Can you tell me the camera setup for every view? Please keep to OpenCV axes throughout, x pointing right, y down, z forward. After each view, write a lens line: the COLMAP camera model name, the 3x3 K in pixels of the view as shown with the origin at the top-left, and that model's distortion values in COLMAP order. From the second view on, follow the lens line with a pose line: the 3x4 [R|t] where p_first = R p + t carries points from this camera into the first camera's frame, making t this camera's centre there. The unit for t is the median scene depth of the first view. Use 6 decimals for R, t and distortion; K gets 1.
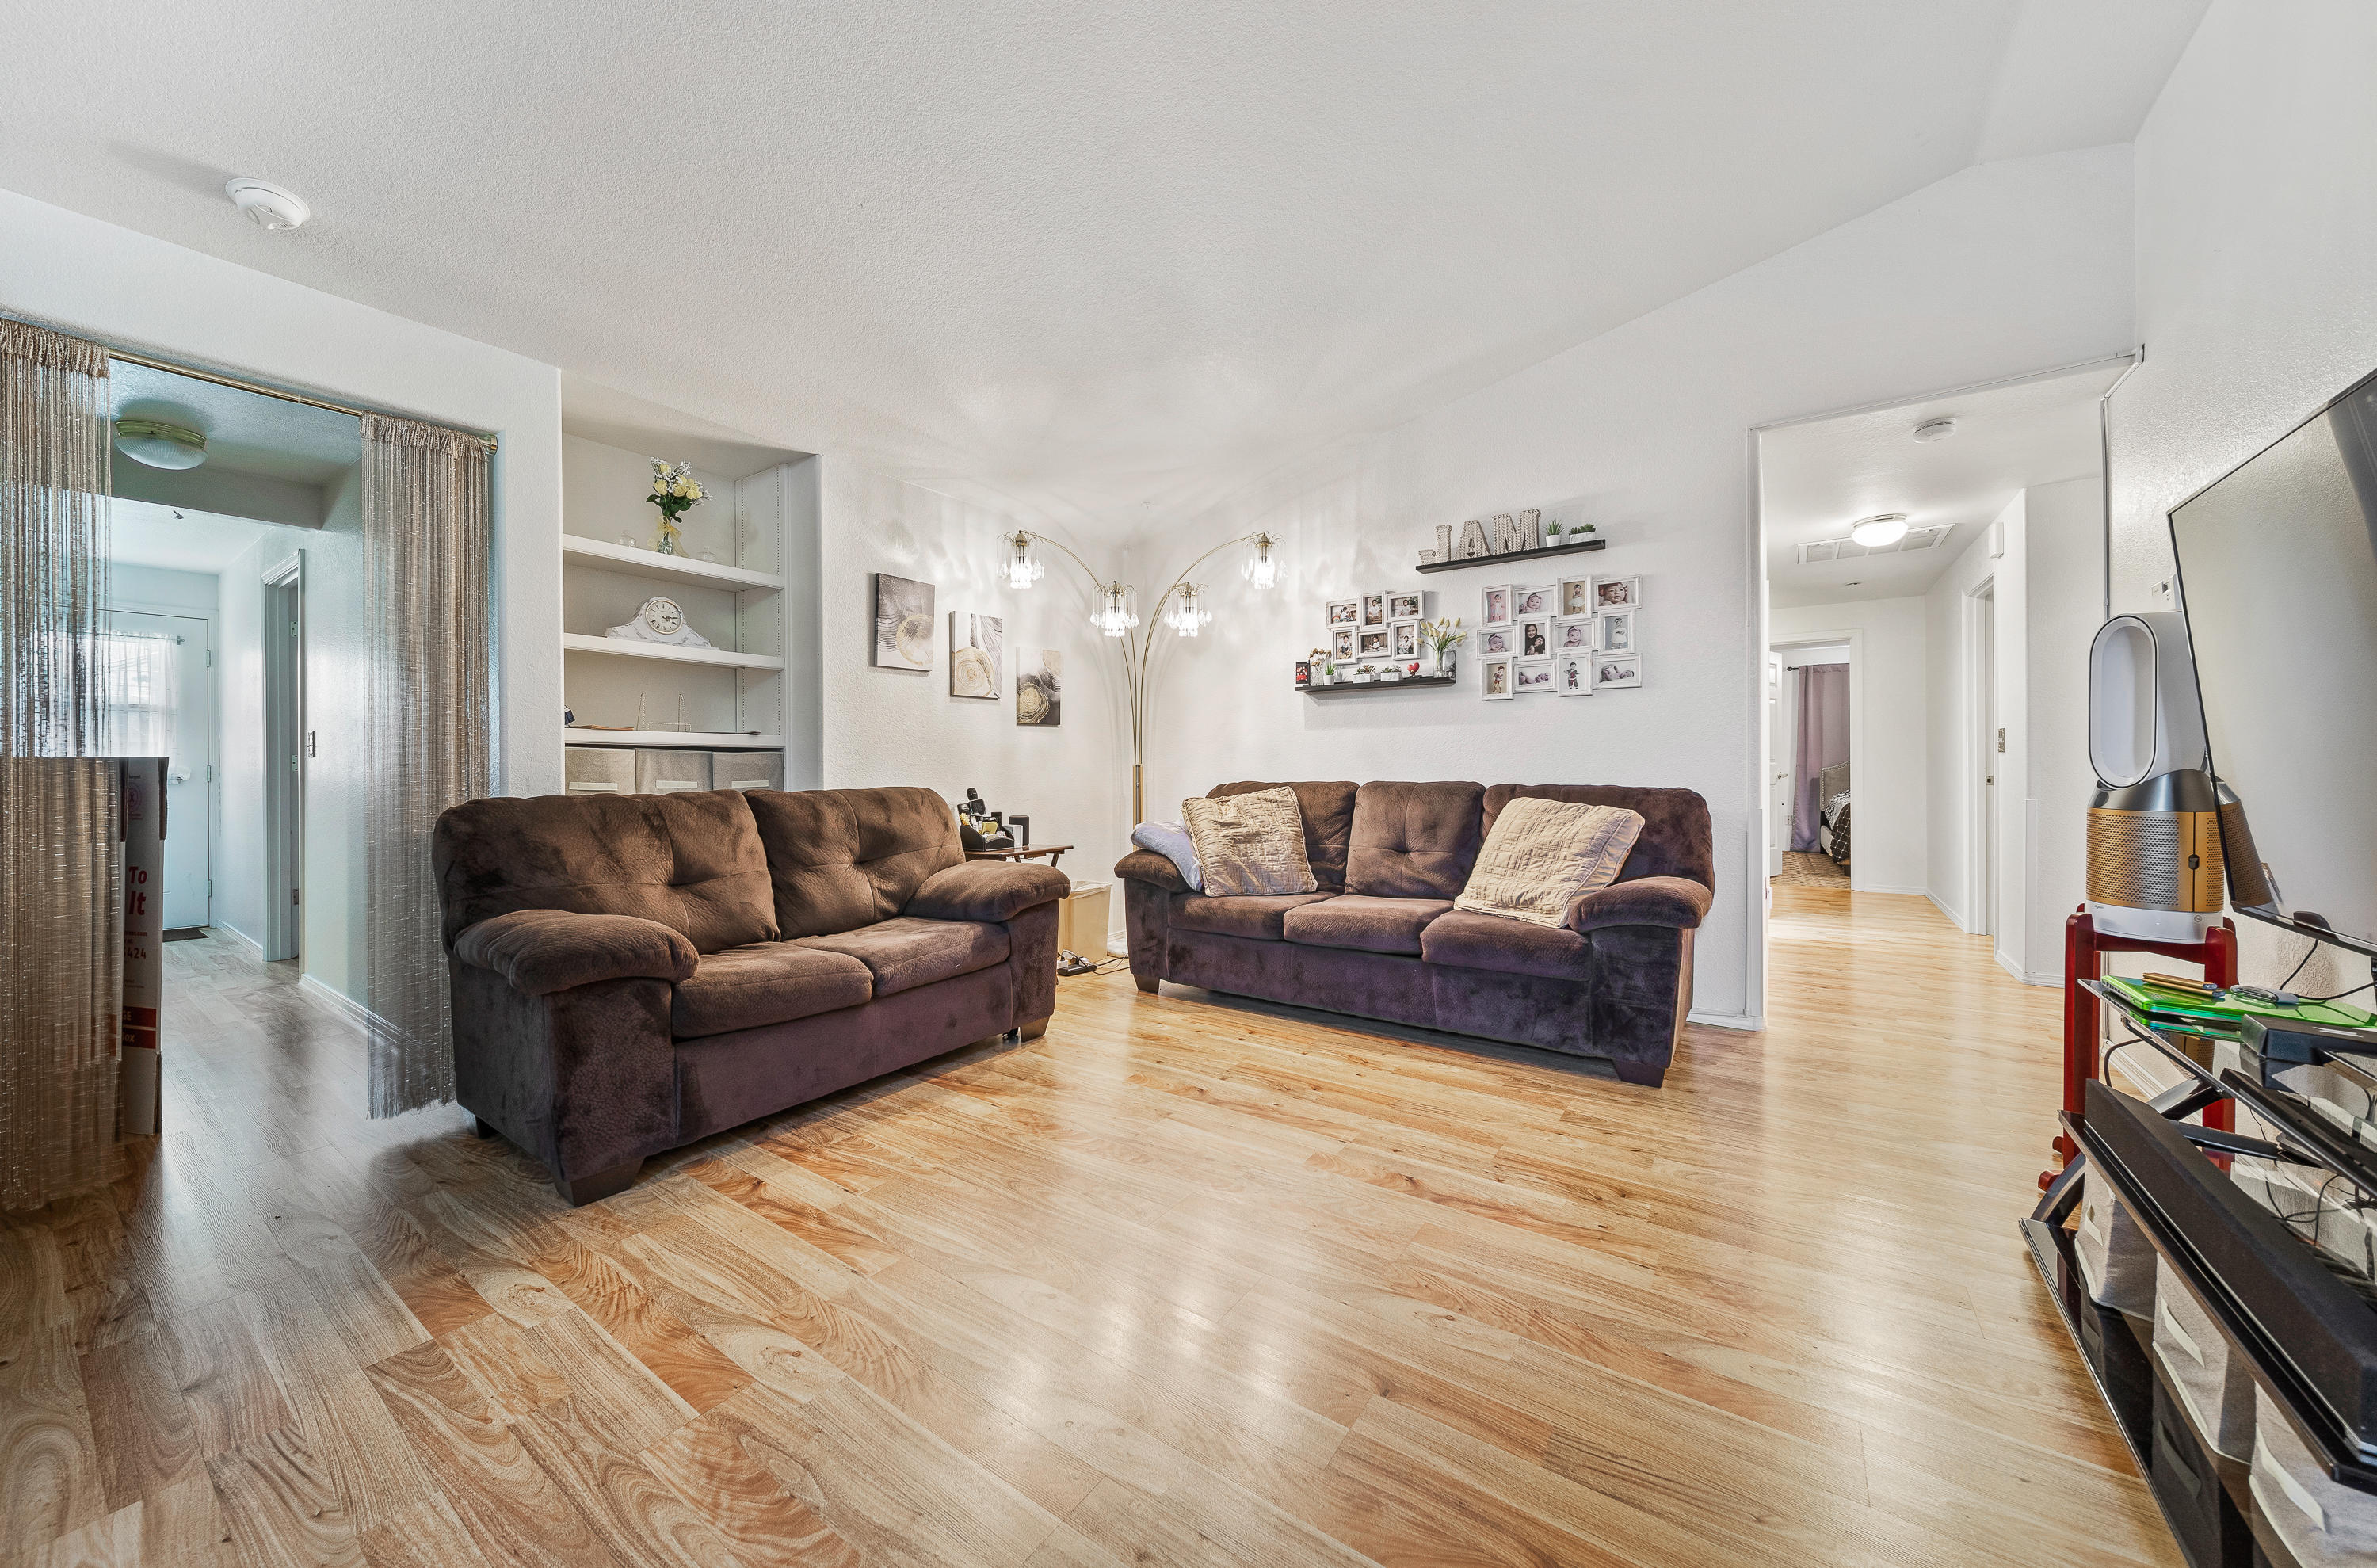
lens RADIAL K [[851.6, 0, 1197.1], [0, 851.6, 771.5], [0, 0, 1]] dist [0.002263, 0.000498]
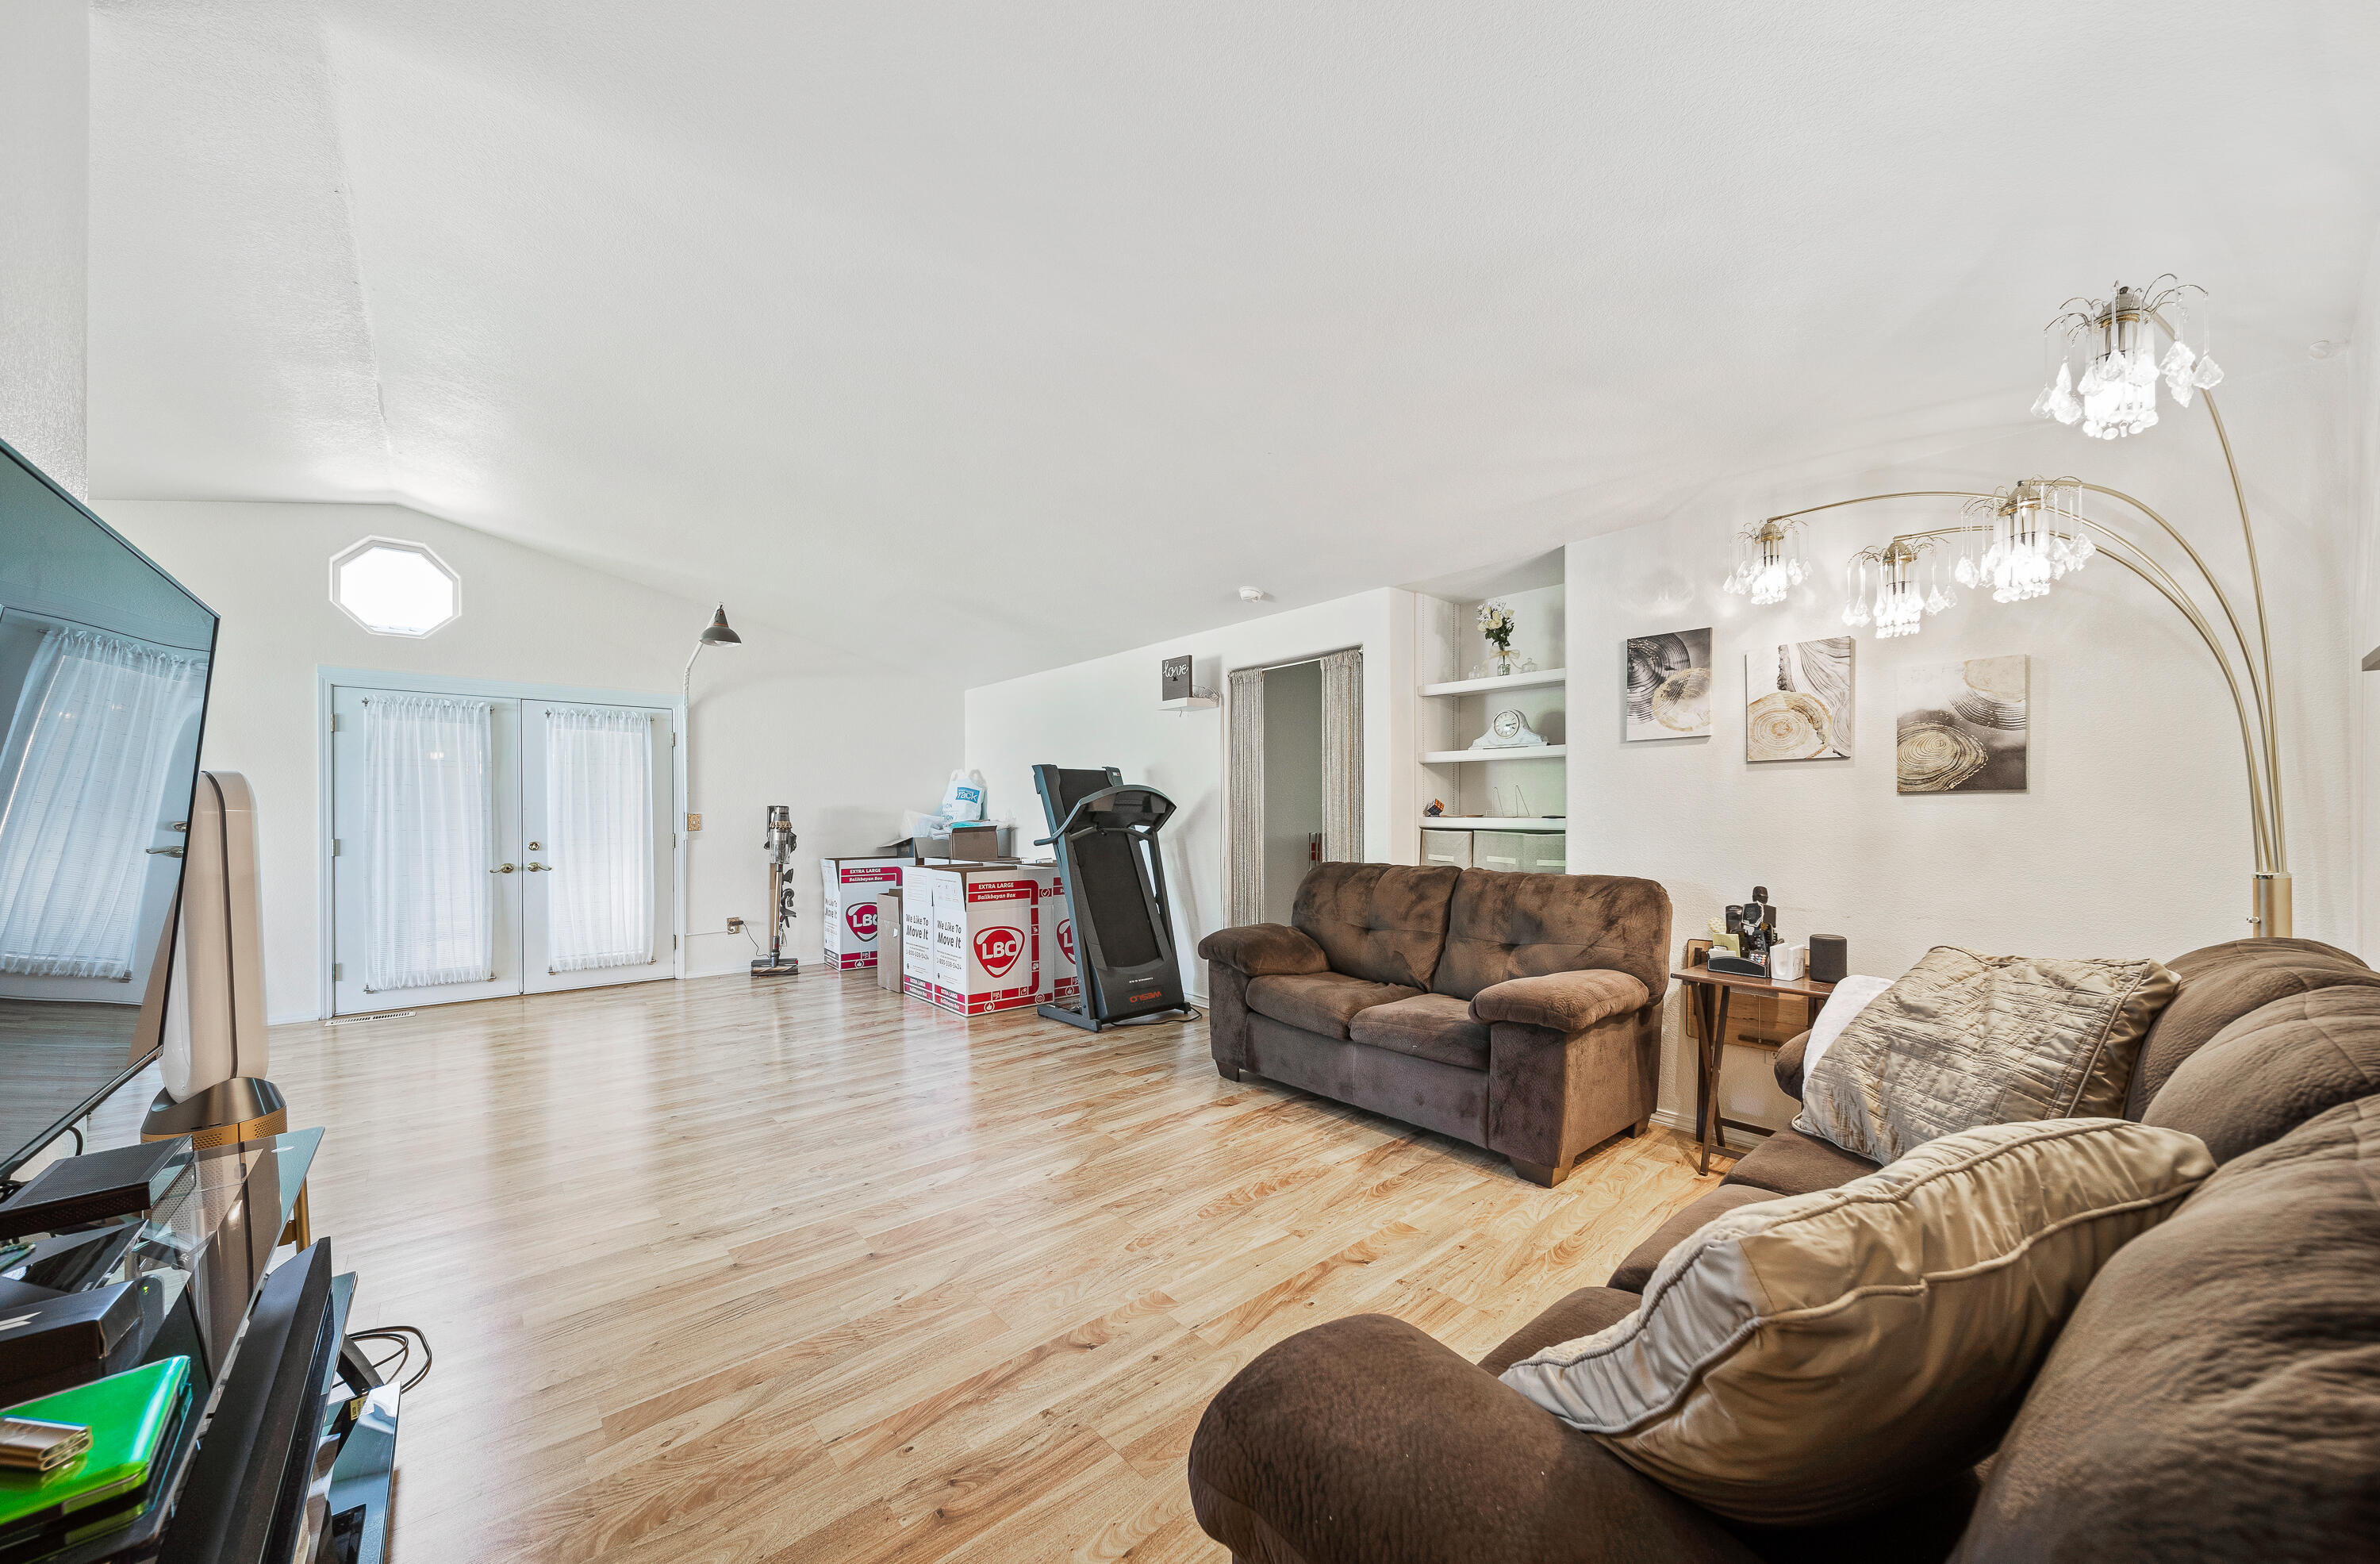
lens RADIAL K [[852.8, 0, 1166.2], [0, 852.8, 822.0], [0, 0, 1]] dist [0.002263, 0.000498]
pose [[-0.273174, 0.011809, -0.961892, 0.869247], [-0.004340, 0.999899, 0.013508, -0.066158], [0.961955, 0.007865, -0.273096, 1.059365]]
